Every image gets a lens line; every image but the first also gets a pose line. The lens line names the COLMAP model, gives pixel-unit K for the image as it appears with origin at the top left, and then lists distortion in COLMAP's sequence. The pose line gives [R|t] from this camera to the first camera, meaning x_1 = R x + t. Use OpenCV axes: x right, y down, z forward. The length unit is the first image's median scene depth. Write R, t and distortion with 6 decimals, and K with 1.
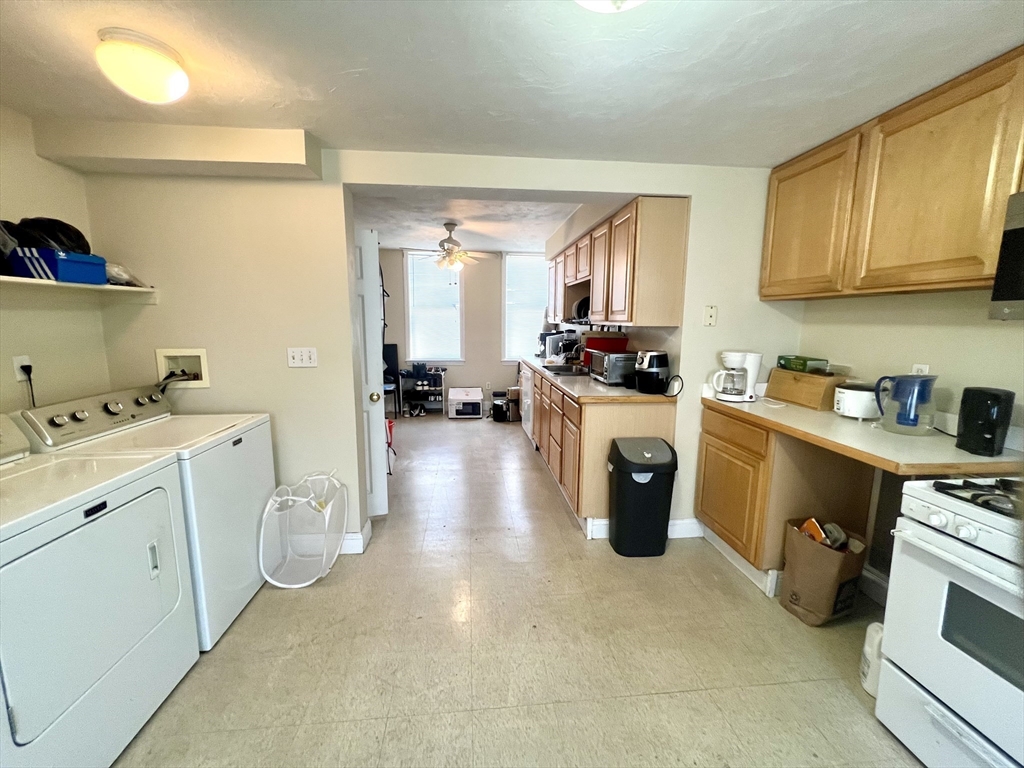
lens RADIAL K [[407.9, 0, 510.8], [0, 407.9, 384.6], [0, 0, 1]] dist [-0.003576, -0.001243]
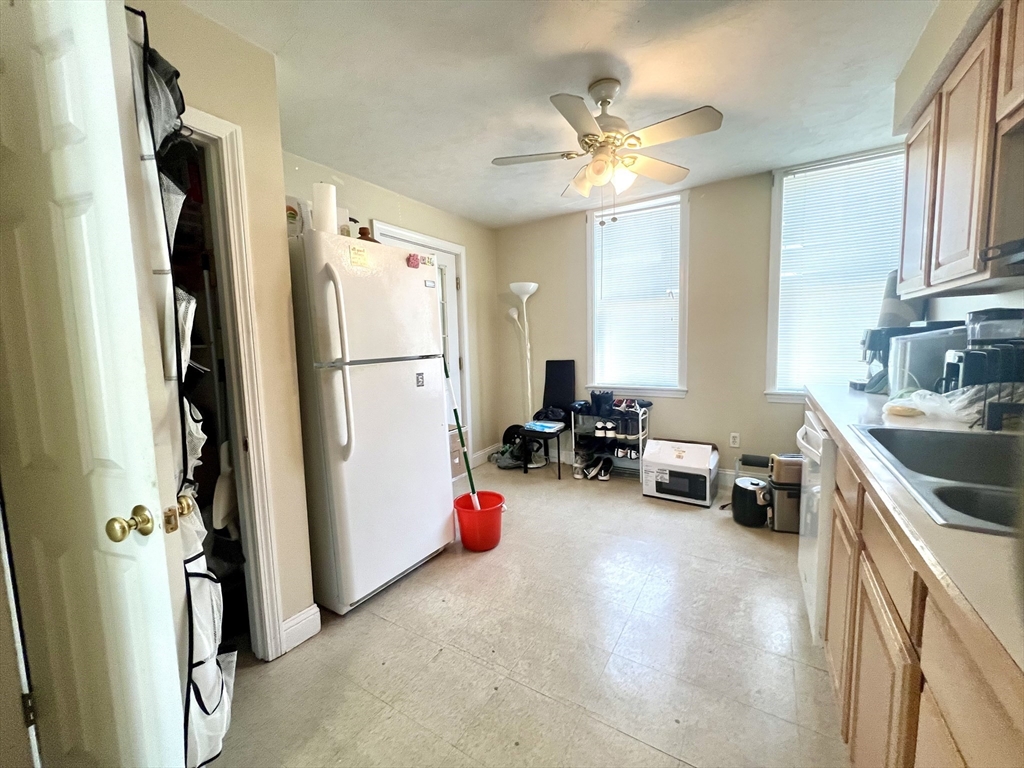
lens RADIAL K [[407.9, 0, 510.2], [0, 407.9, 380.8], [0, 0, 1]] dist [-0.003576, -0.001243]
pose [[0.789509, 0.027747, -0.613112, 0.045034], [-0.060807, 0.997599, -0.033154, -0.048662], [0.610720, 0.063457, 0.789300, 0.538983]]
